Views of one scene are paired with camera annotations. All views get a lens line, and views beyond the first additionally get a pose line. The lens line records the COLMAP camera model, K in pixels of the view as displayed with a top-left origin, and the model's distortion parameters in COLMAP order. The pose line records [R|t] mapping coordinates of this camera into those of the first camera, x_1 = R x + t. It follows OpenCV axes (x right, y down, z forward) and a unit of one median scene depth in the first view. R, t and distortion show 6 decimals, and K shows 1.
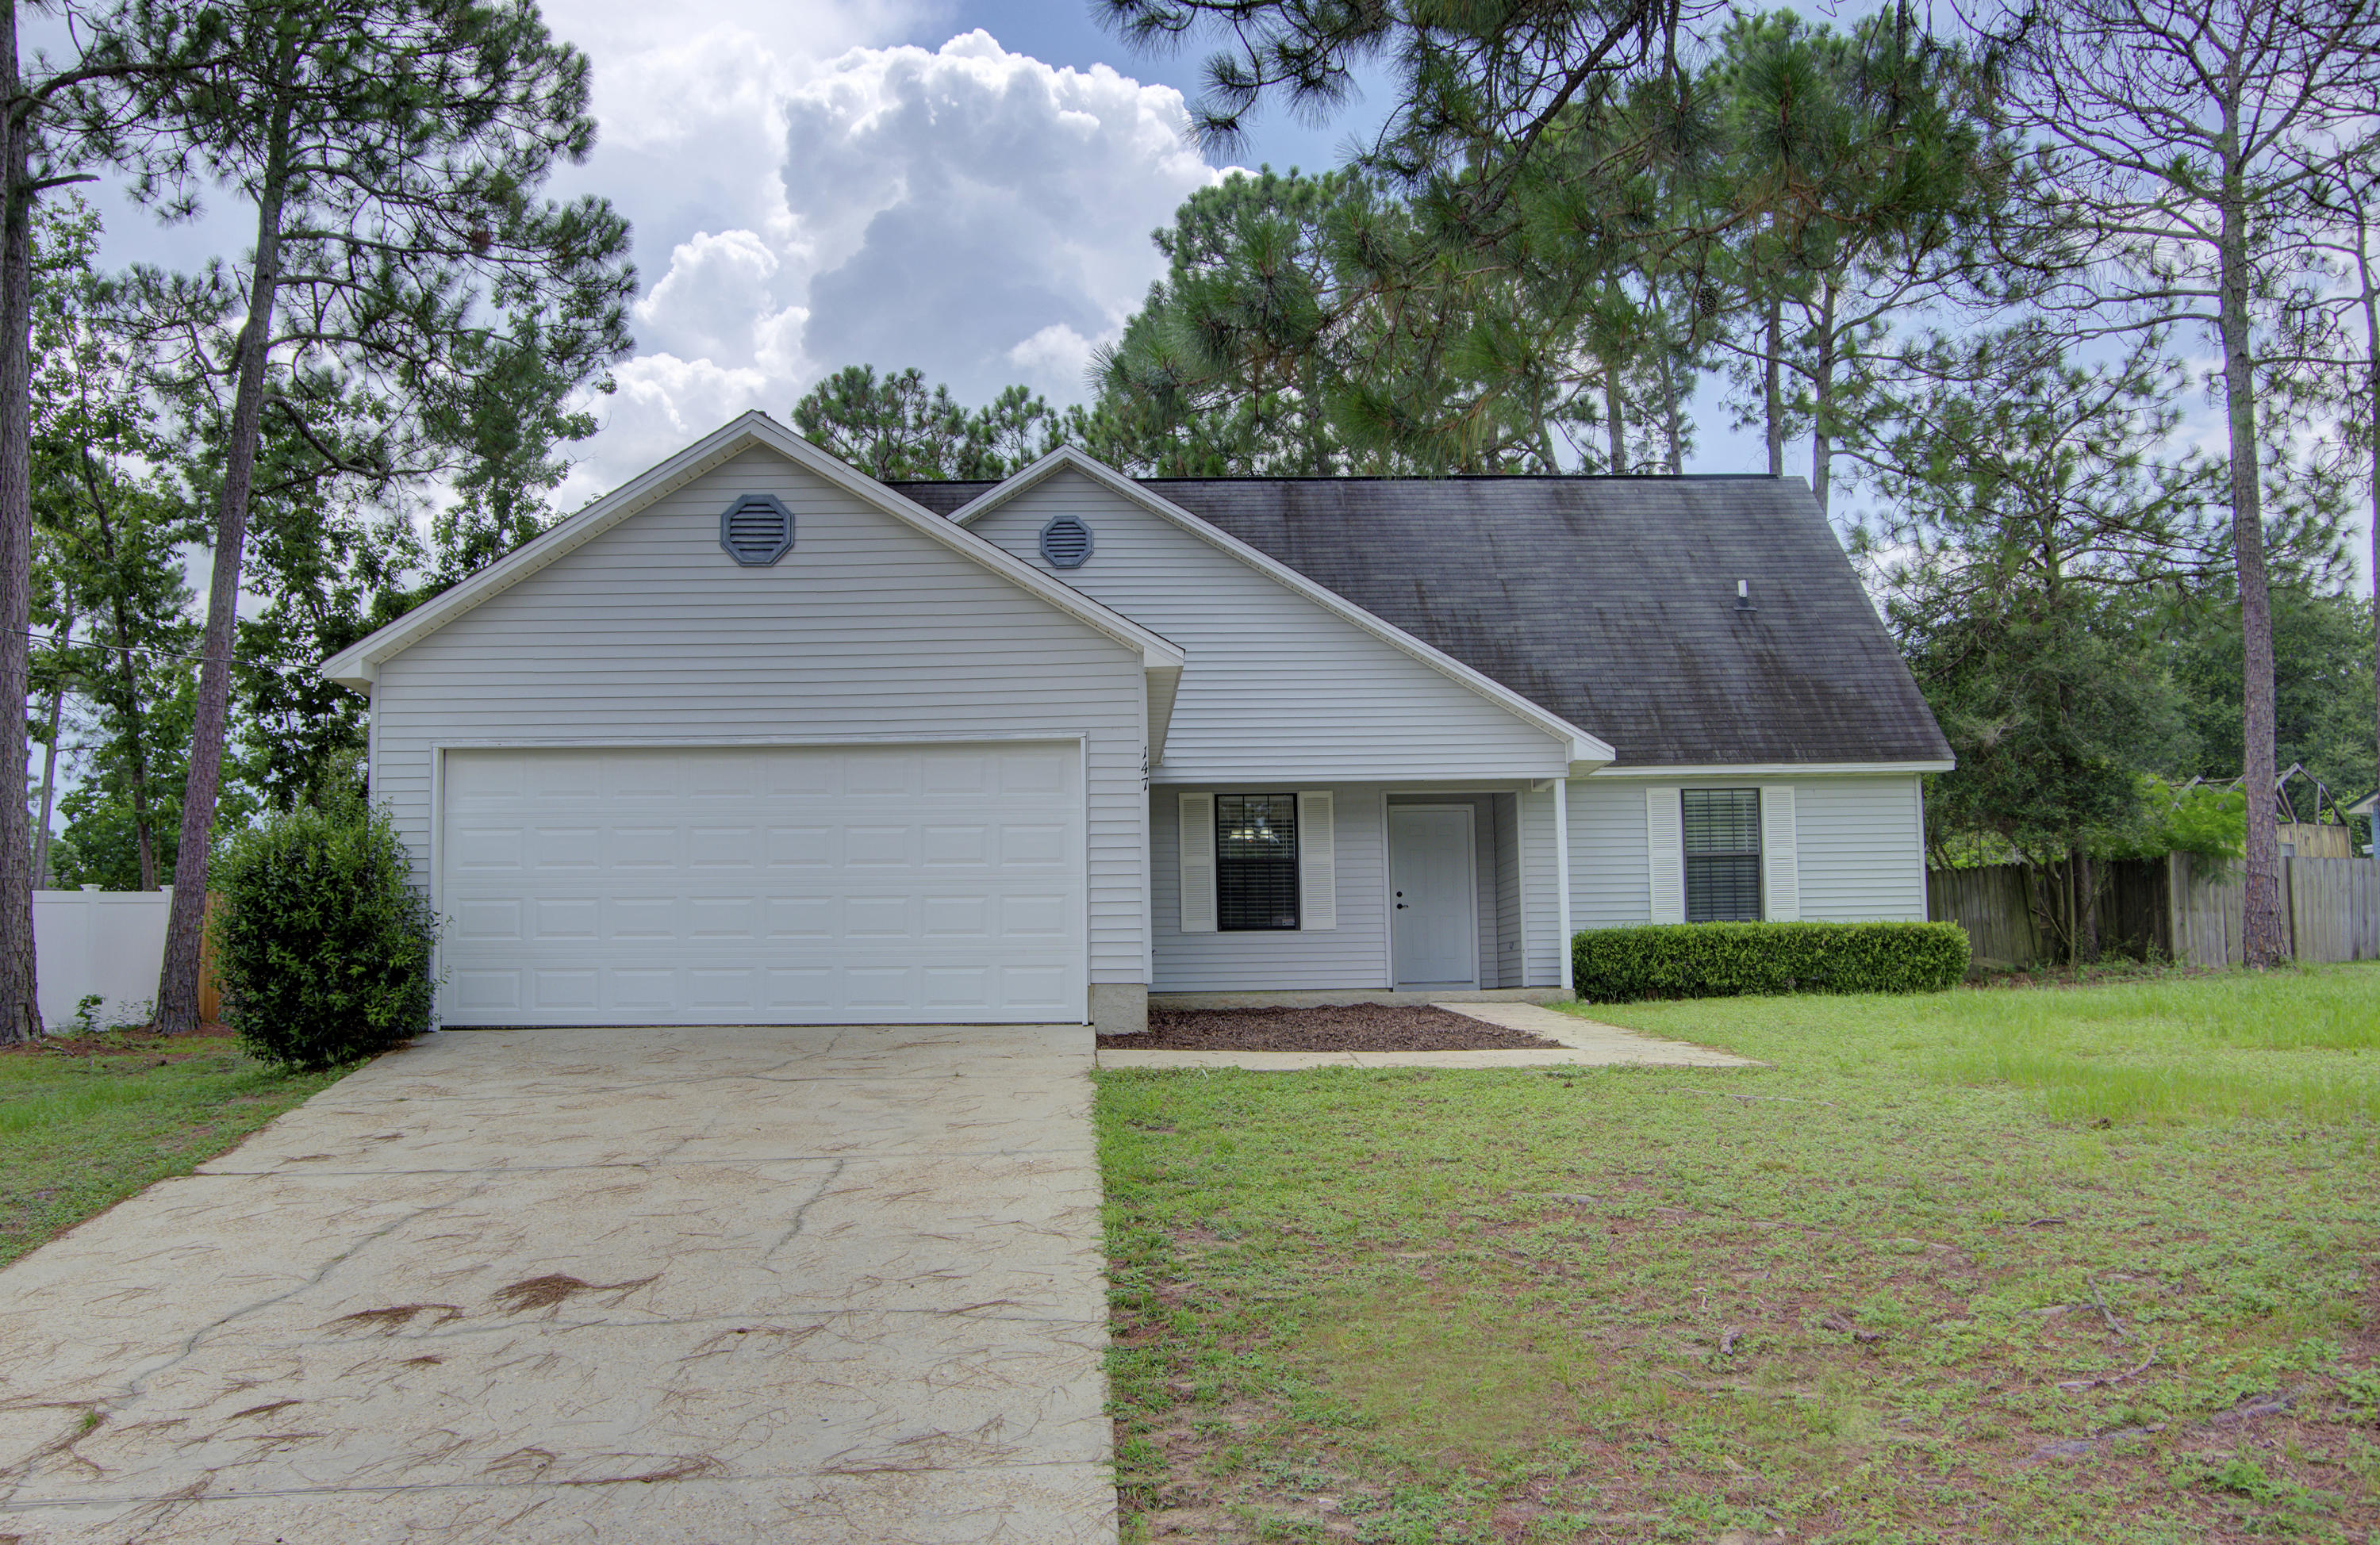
lens RADIAL K [[2174.0, 0, 1190.0], [0, 2174.0, 772.5], [0, 0, 1]] dist [-0.002646, -0.001051]
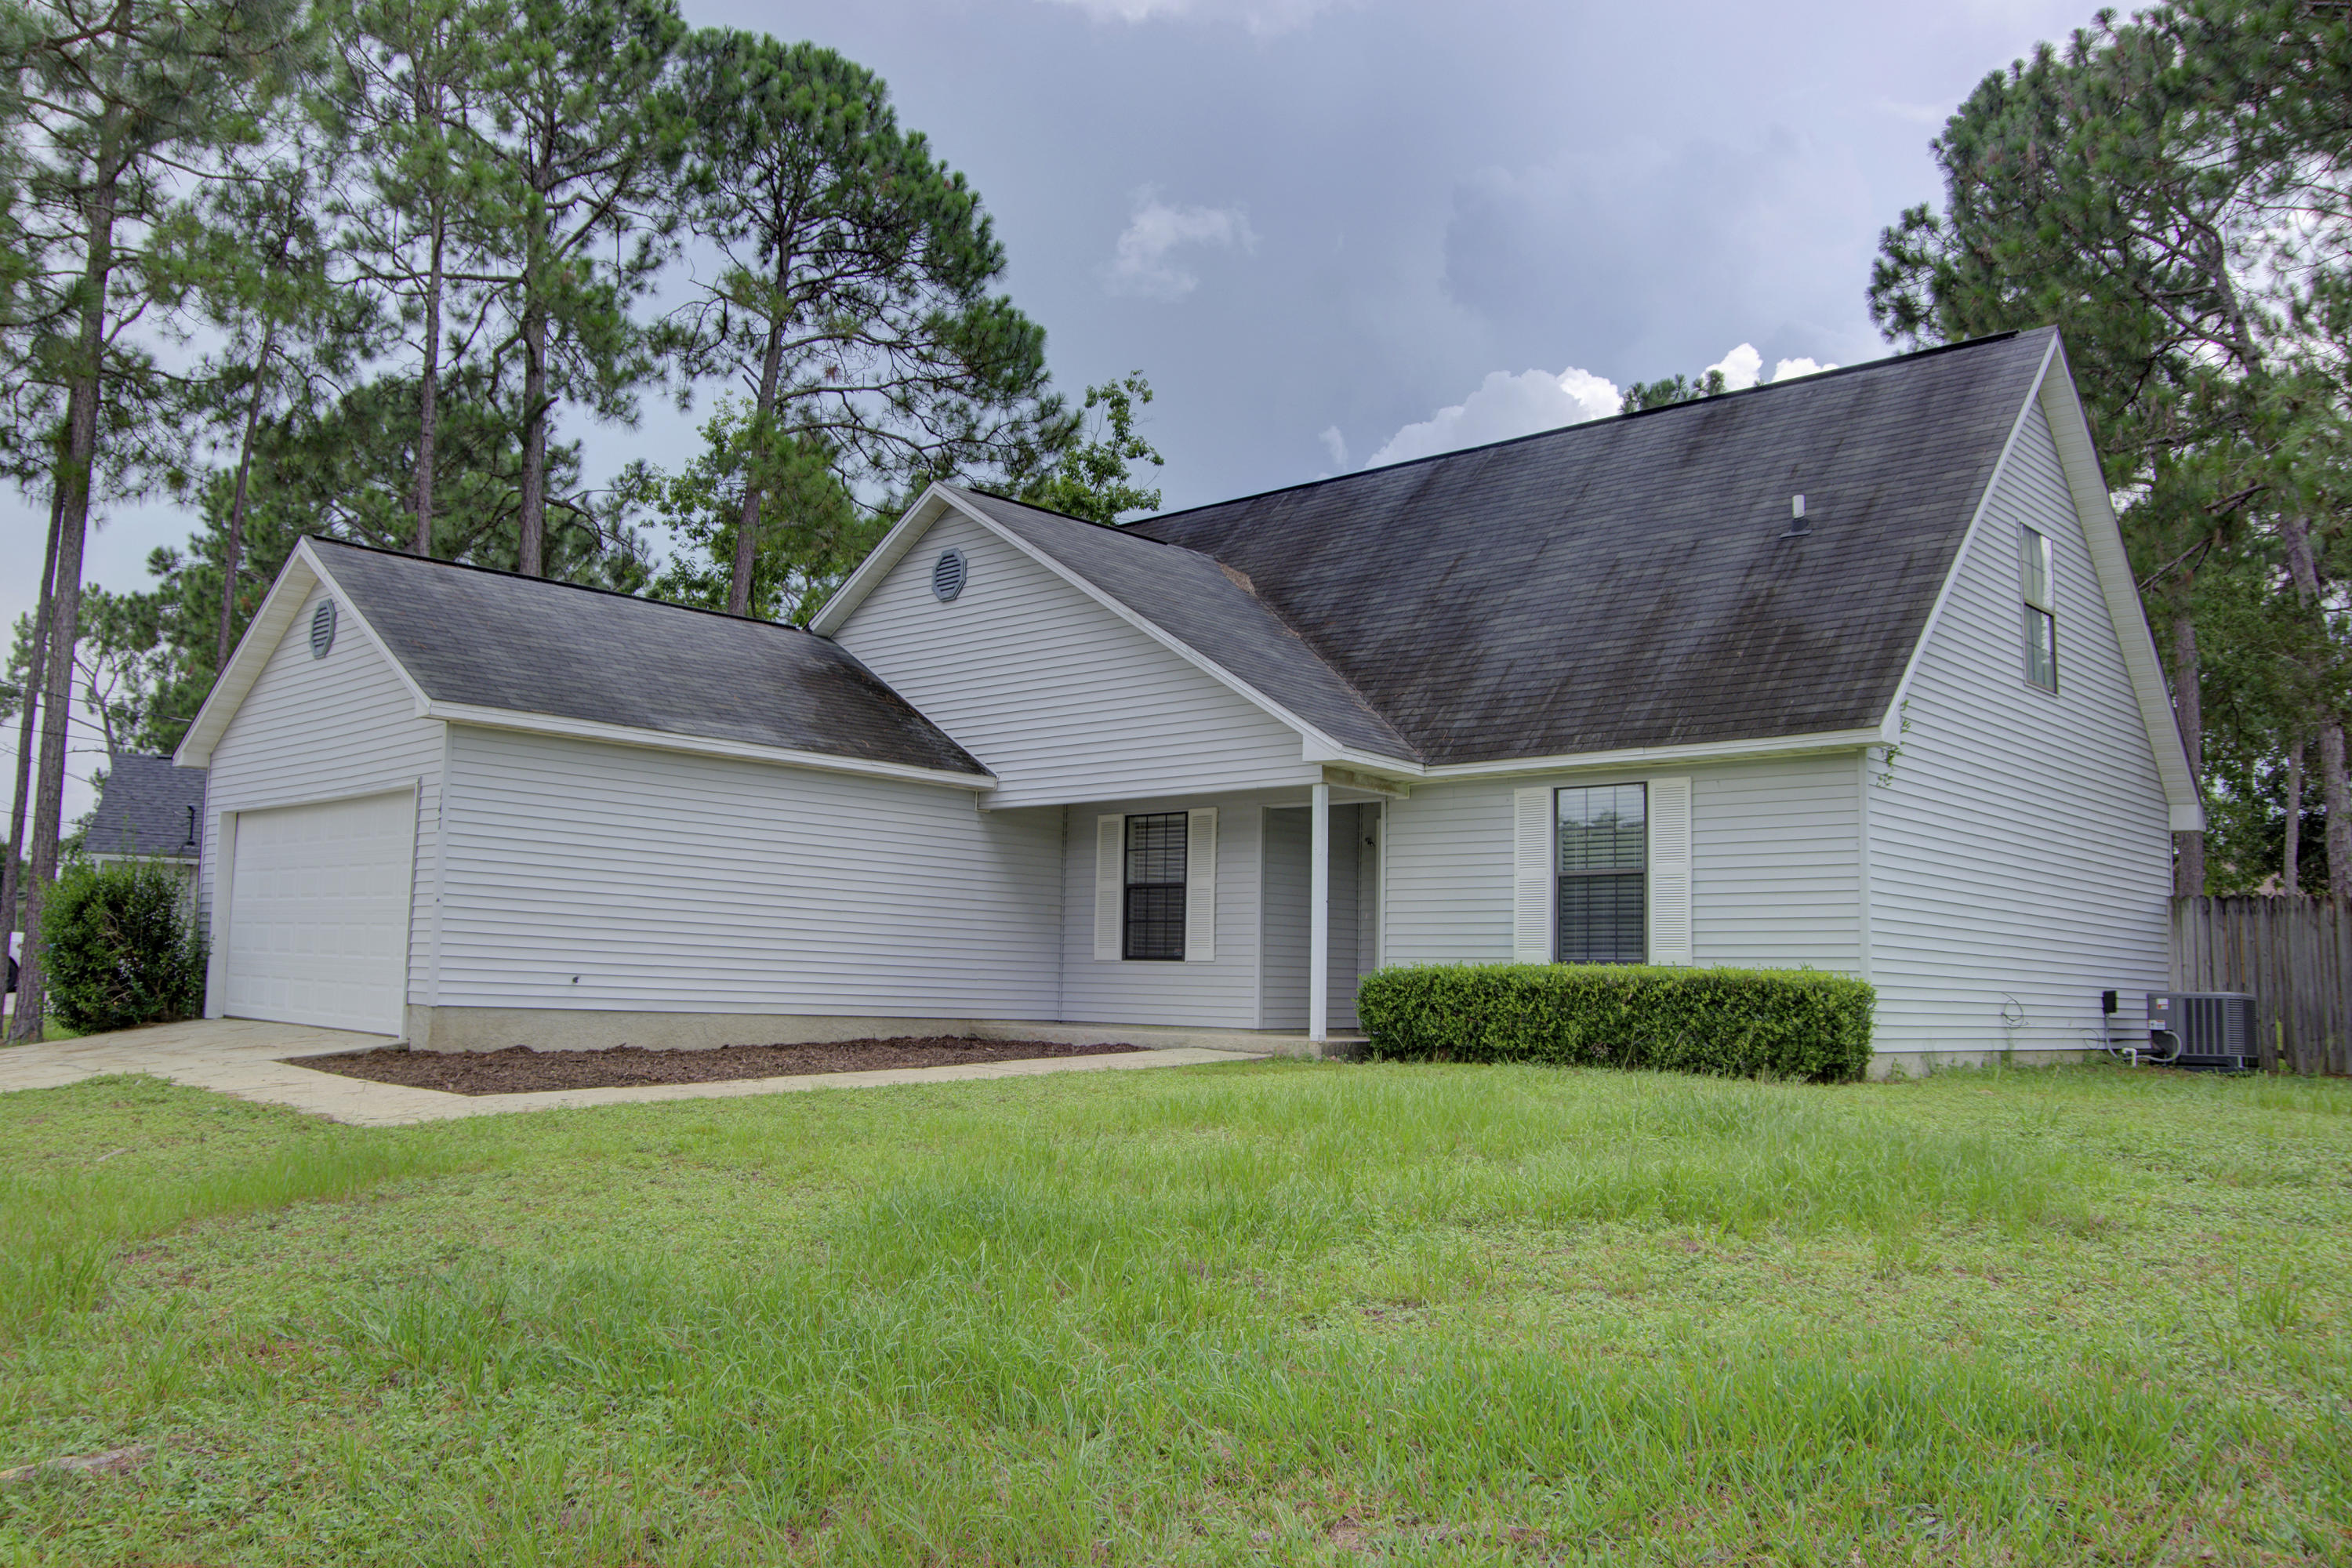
lens RADIAL K [[1921.2, 0, 1147.3], [0, 1921.2, 791.4], [0, 0, 1]] dist [-0.136150, 0.130425]
pose [[0.697026, -0.038616, -0.716006, 0.610872], [0.041017, 0.999061, -0.013953, 0.012638], [0.715872, -0.019643, 0.697955, 0.435180]]
